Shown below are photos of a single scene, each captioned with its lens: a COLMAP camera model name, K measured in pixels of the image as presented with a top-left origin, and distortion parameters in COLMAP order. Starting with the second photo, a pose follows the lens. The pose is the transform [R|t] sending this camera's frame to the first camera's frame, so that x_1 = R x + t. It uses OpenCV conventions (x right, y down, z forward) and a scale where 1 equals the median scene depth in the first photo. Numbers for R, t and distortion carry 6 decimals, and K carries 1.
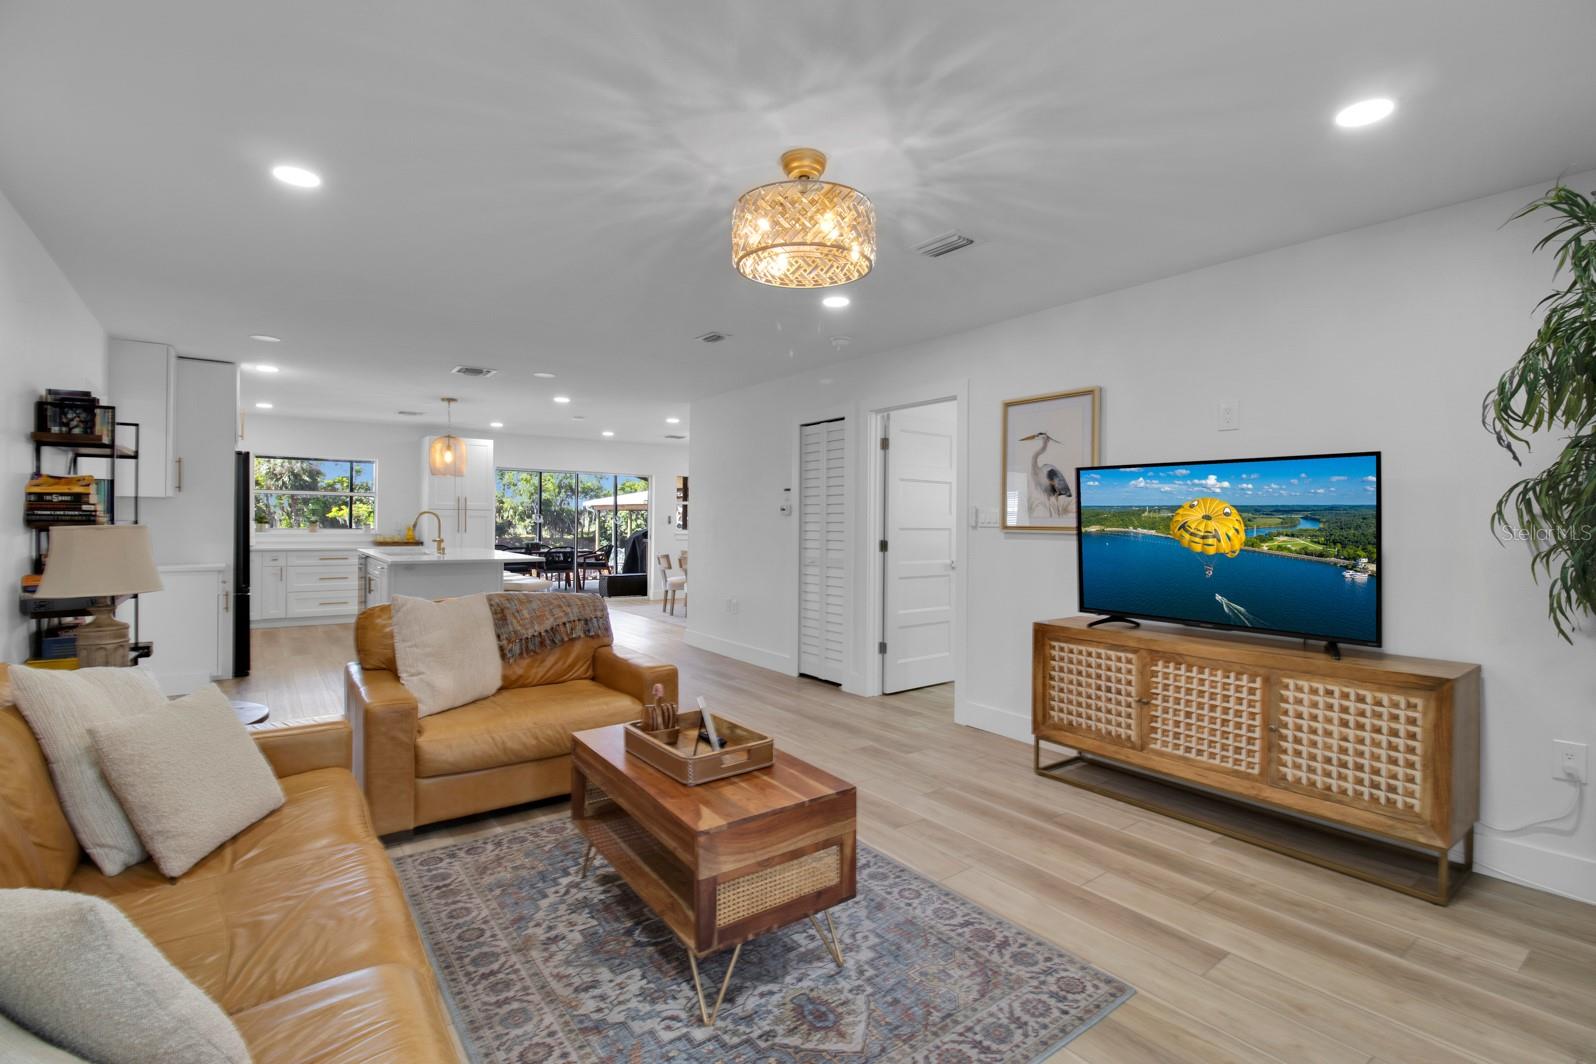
lens RADIAL K [[756.8, 0, 834.9], [0, 756.8, 521.1], [0, 0, 1]] dist [-0.001603, -0.003090]
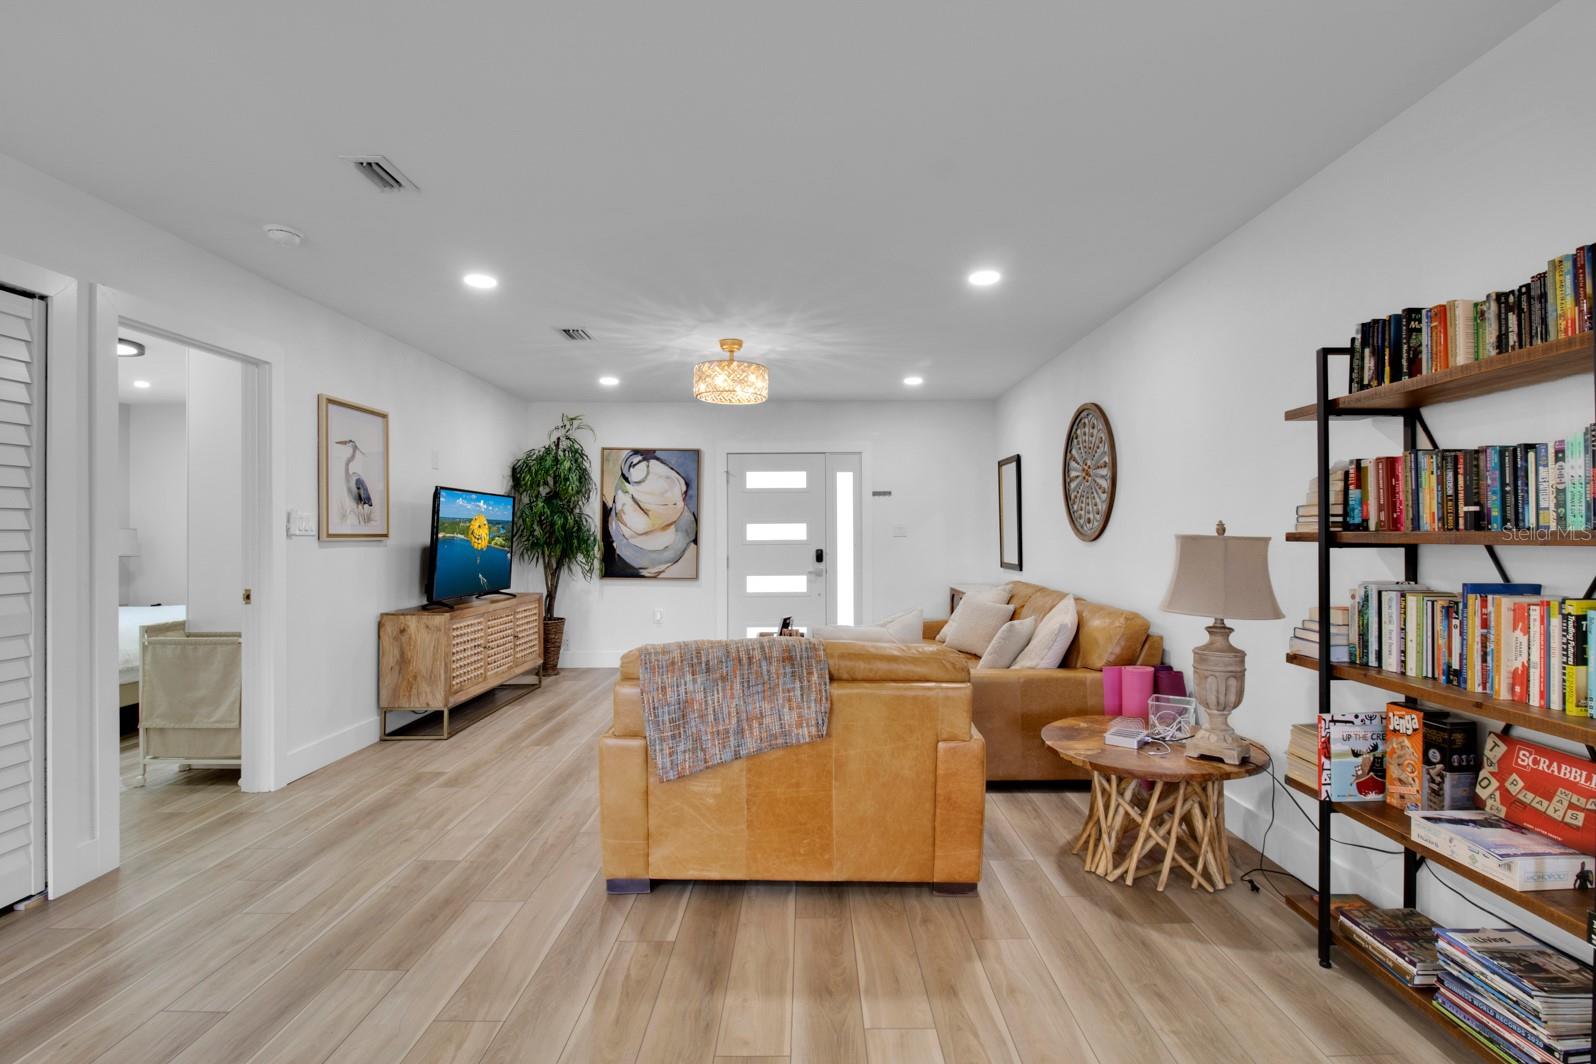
lens RADIAL K [[756.8, 0, 796.3], [0, 756.8, 530.5], [0, 0, 1]] dist [-0.001603, -0.003090]
pose [[-0.771075, -0.004448, 0.636728, -0.839799], [-0.004343, 0.999989, 0.001726, -0.001580], [-0.636729, -0.001434, -0.771086, 1.431578]]
